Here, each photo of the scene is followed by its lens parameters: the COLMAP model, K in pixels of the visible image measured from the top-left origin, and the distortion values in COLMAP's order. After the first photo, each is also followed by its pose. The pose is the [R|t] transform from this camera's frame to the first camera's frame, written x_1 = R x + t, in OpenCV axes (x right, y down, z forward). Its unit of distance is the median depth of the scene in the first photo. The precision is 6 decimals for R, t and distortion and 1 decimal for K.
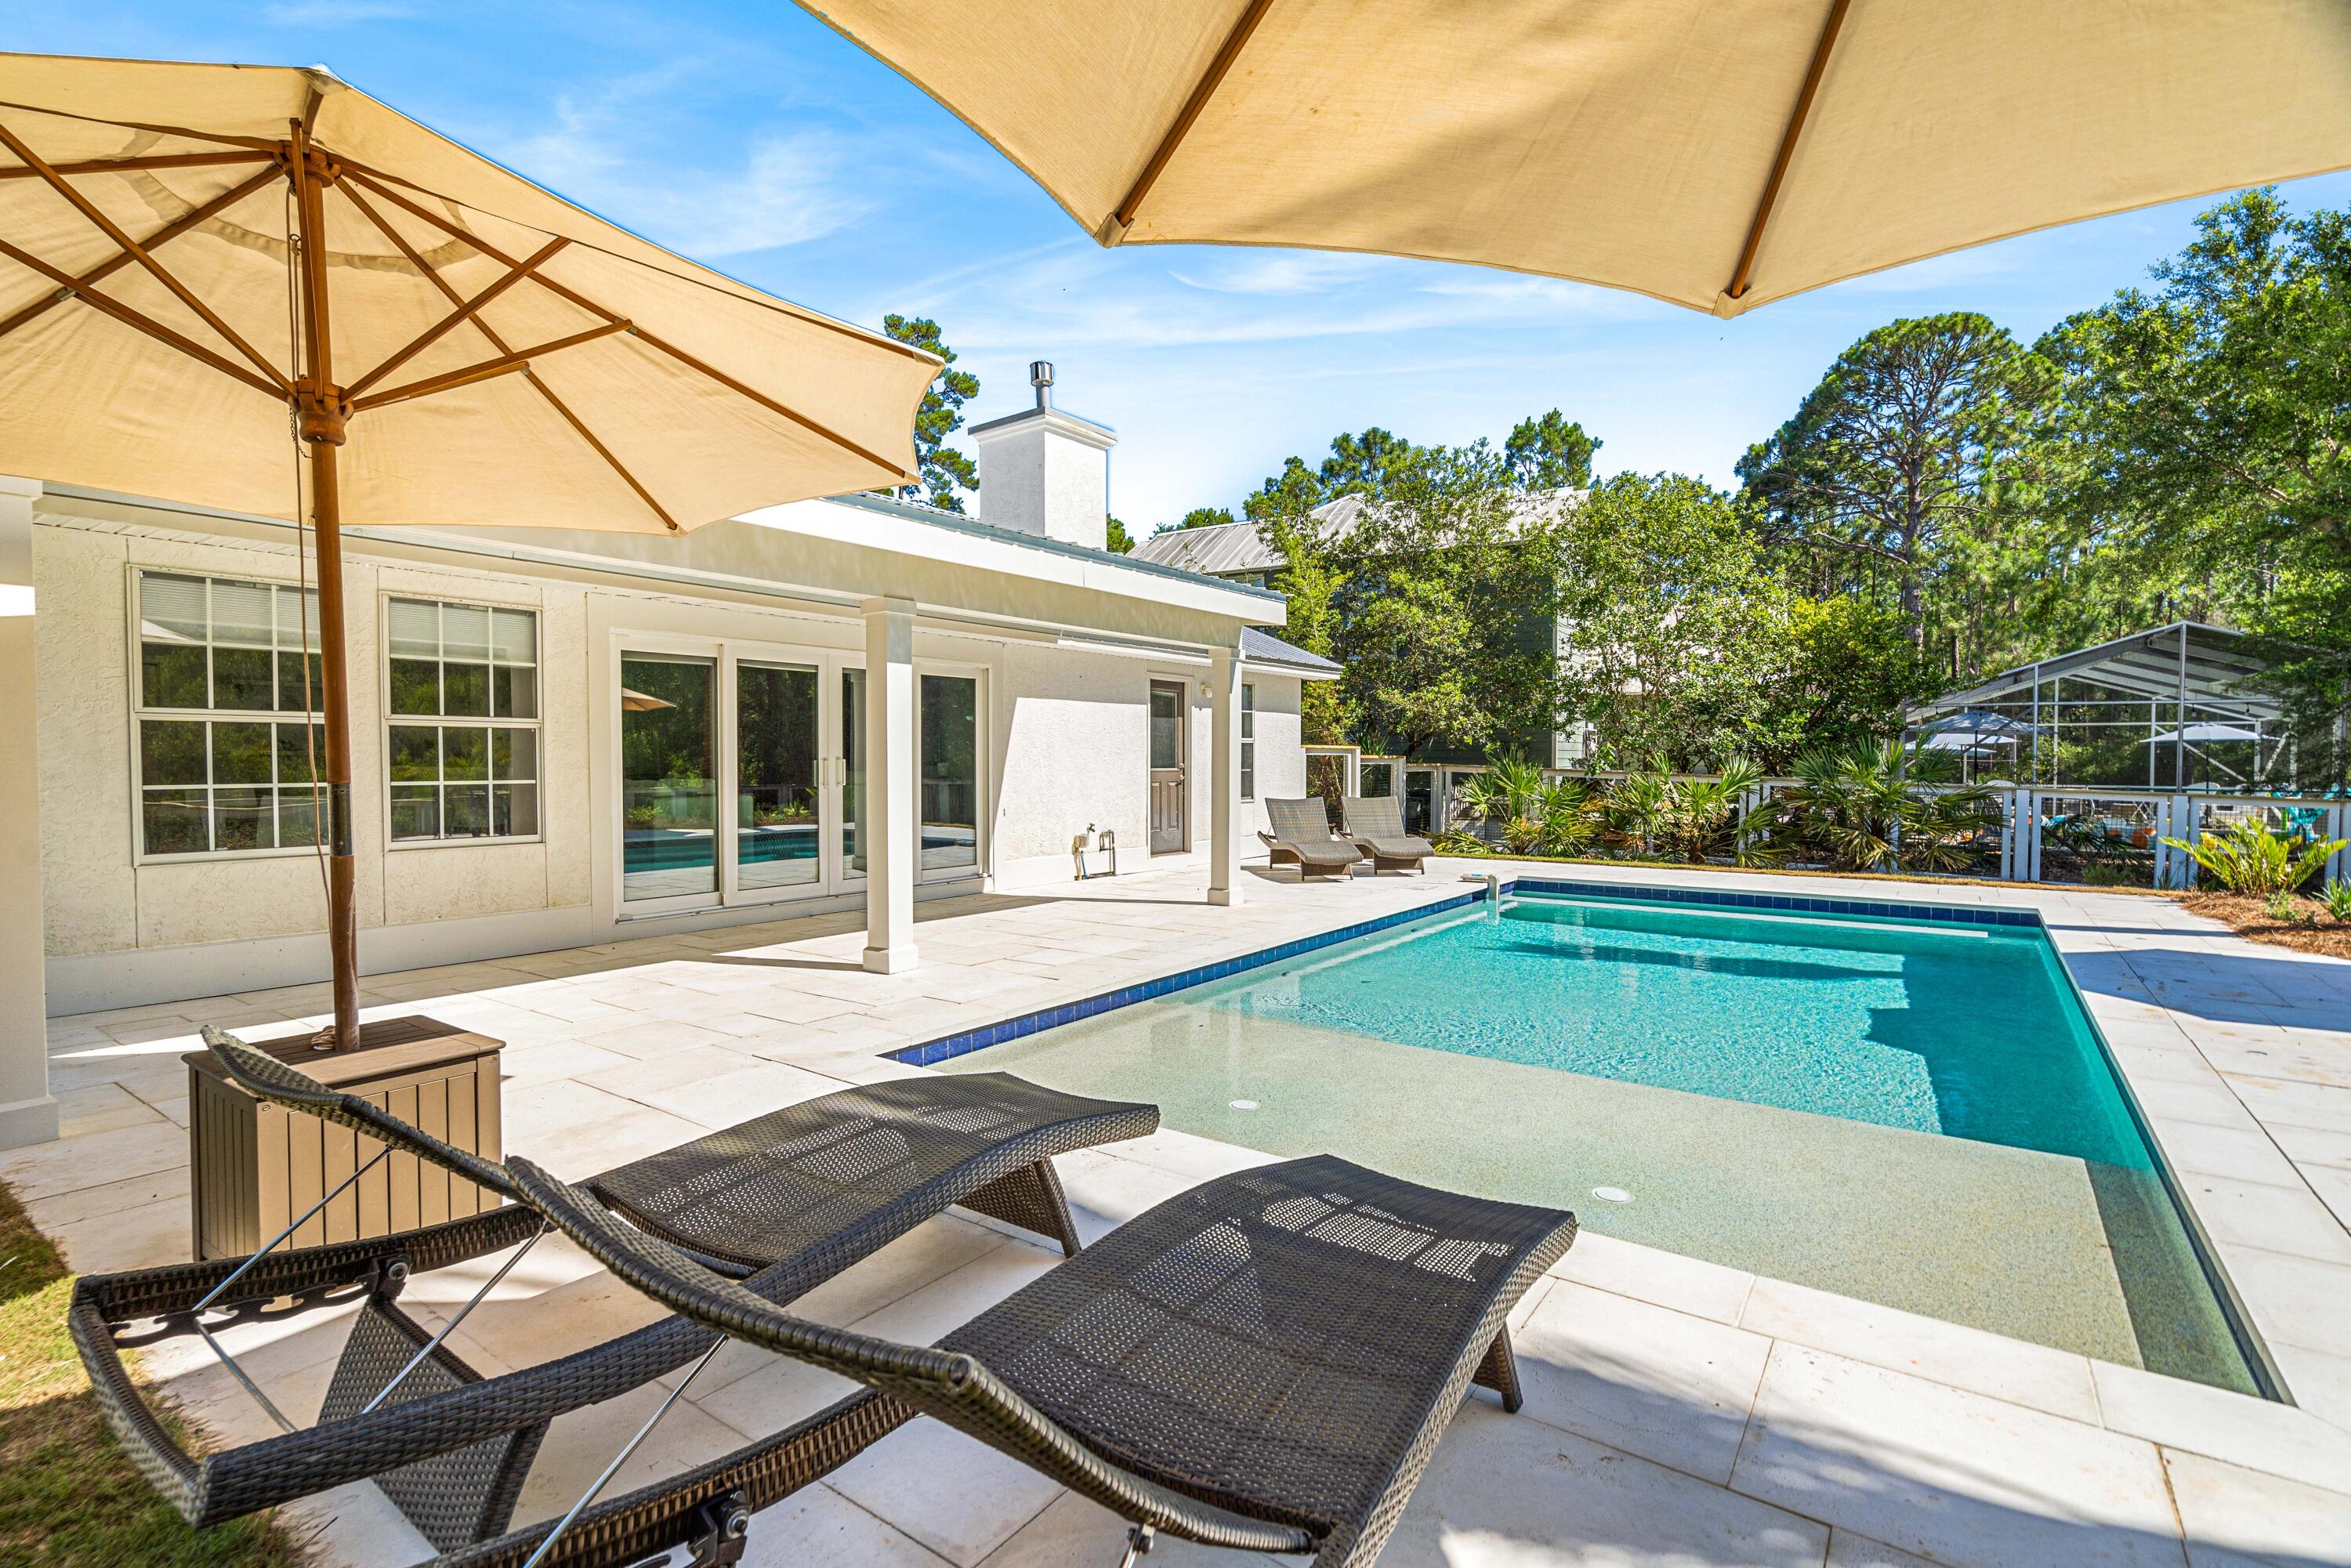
lens RADIAL K [[1088.0, 0, 1167.9], [0, 1088.0, 788.7], [0, 0, 1]] dist [0.005270, -0.001513]
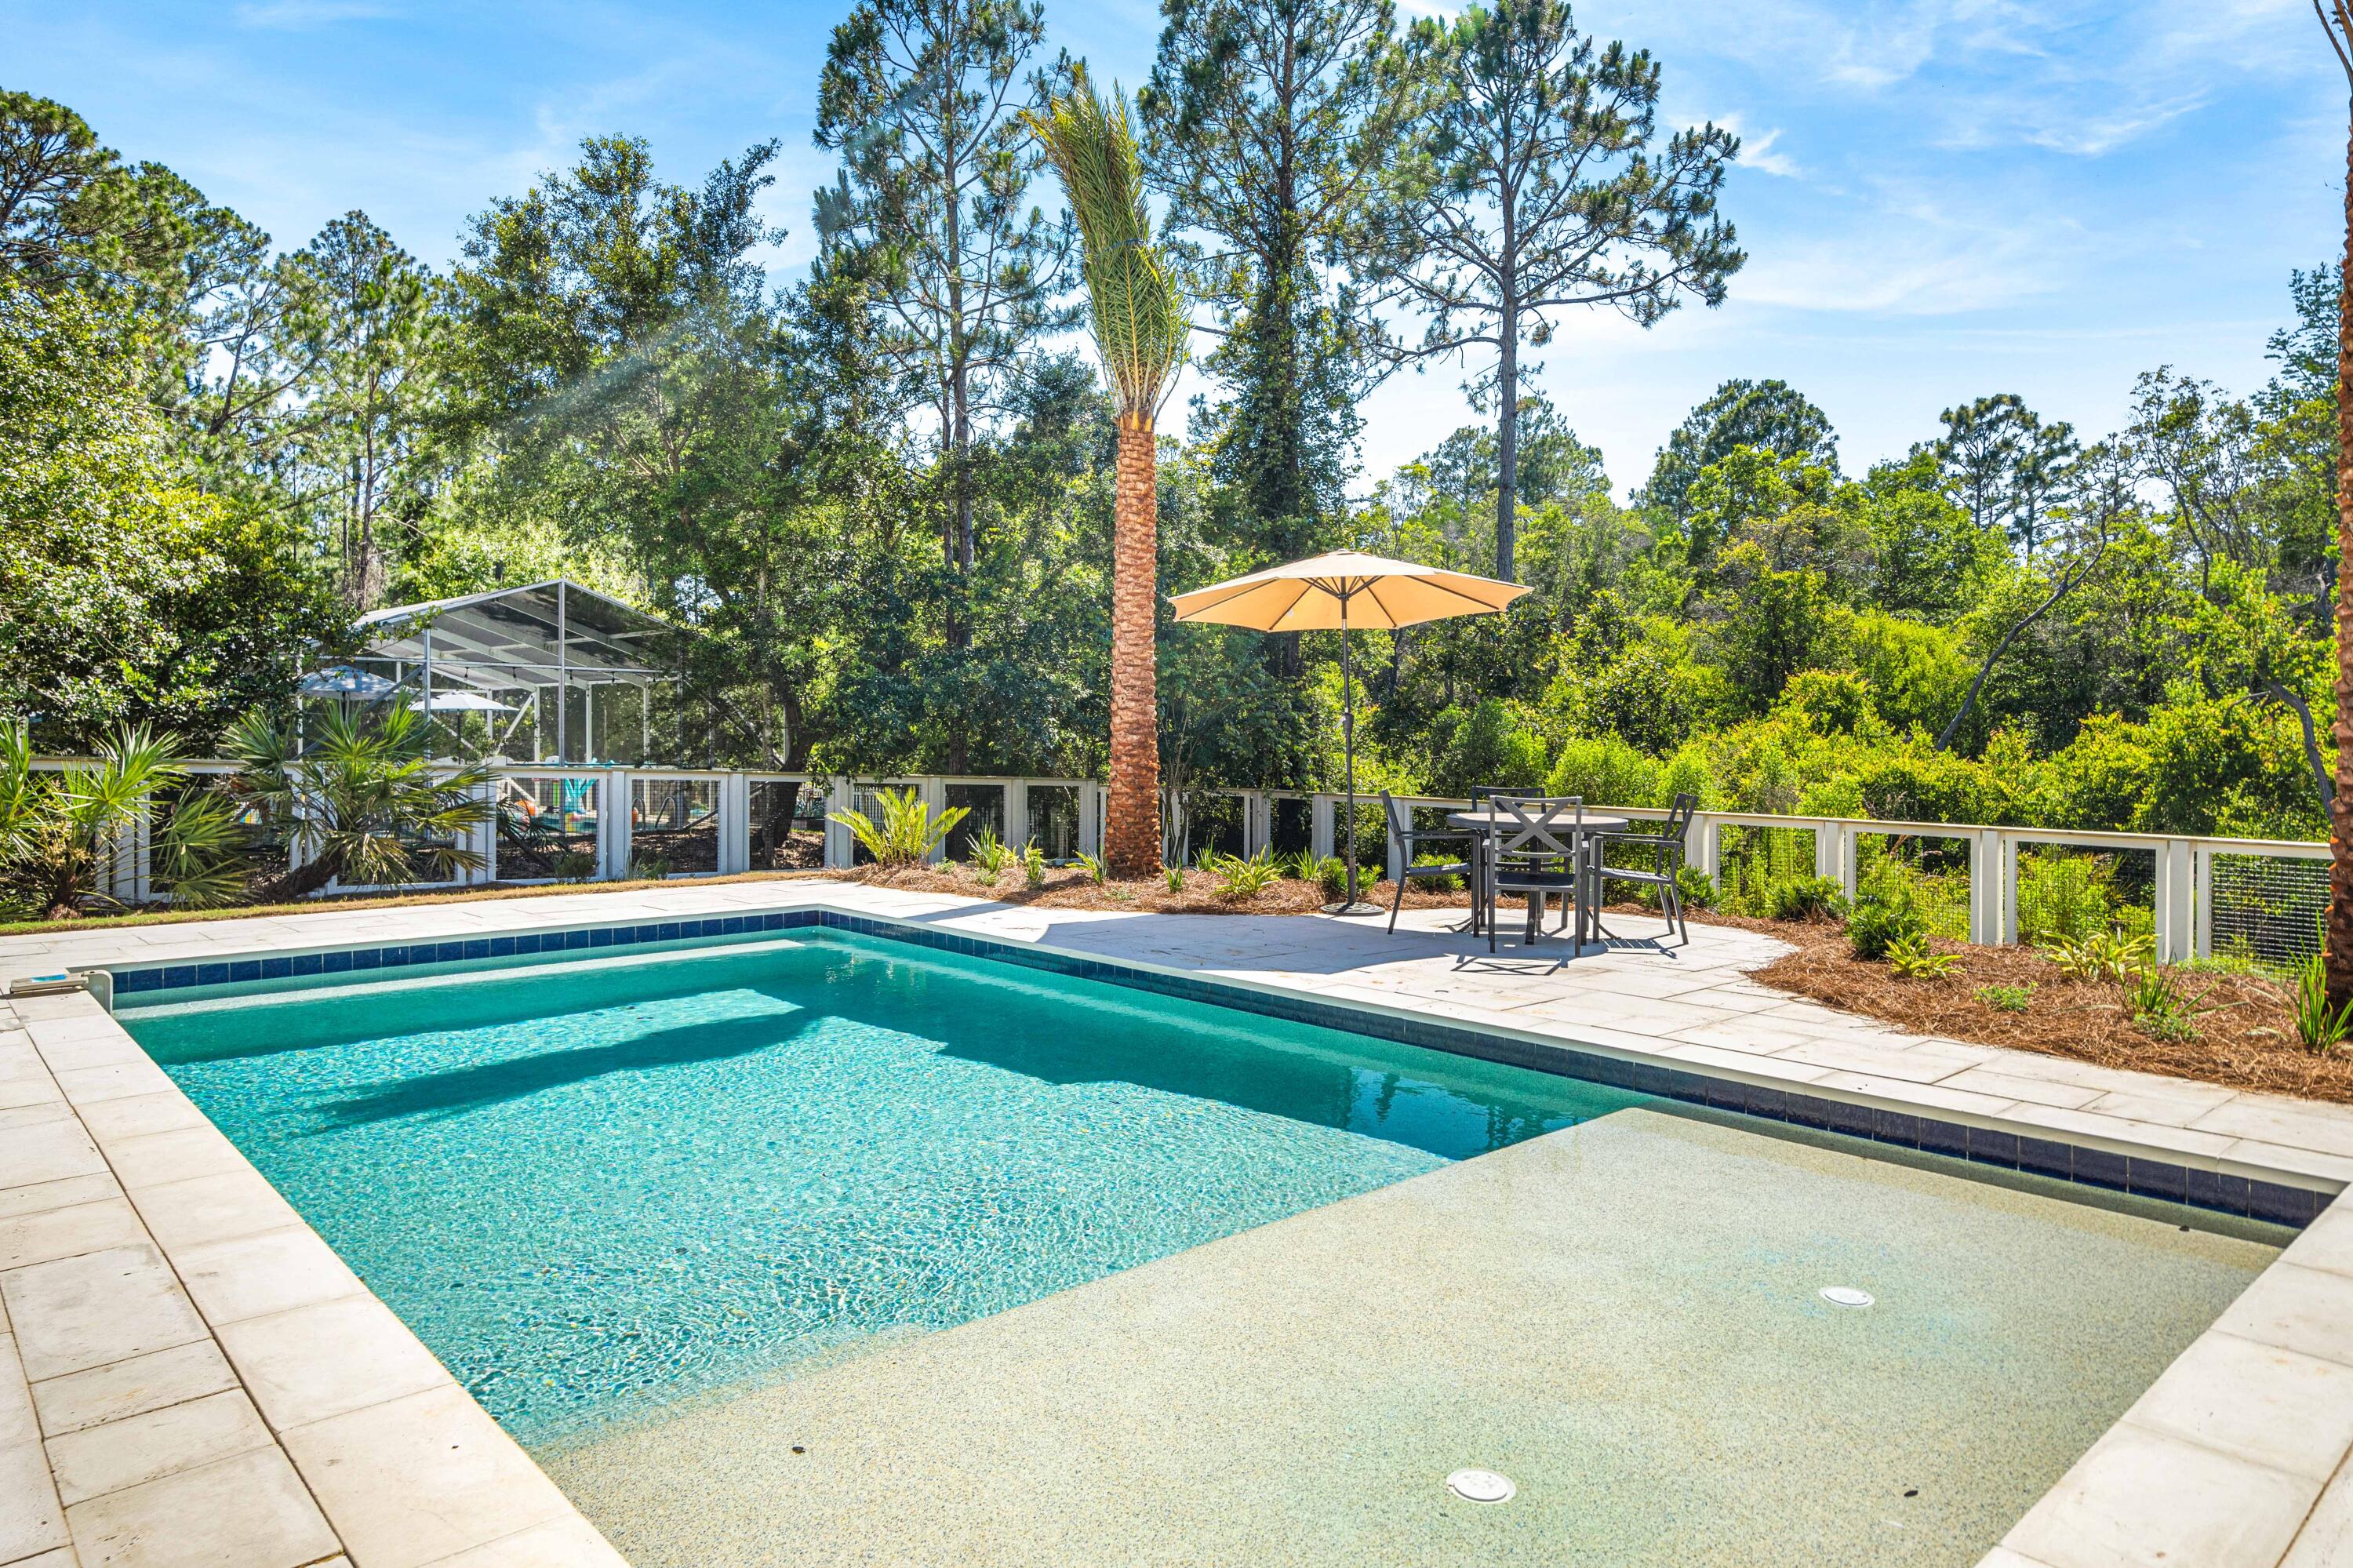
lens RADIAL K [[1448.2, 0, 1171.0], [0, 1448.2, 740.6], [0, 0, 1]] dist [0.001929, 0.001555]
pose [[0.199759, -0.004735, 0.979834, -0.151526], [0.023053, 0.999734, 0.000131, -0.007505], [-0.979574, 0.022562, 0.199816, 0.273557]]
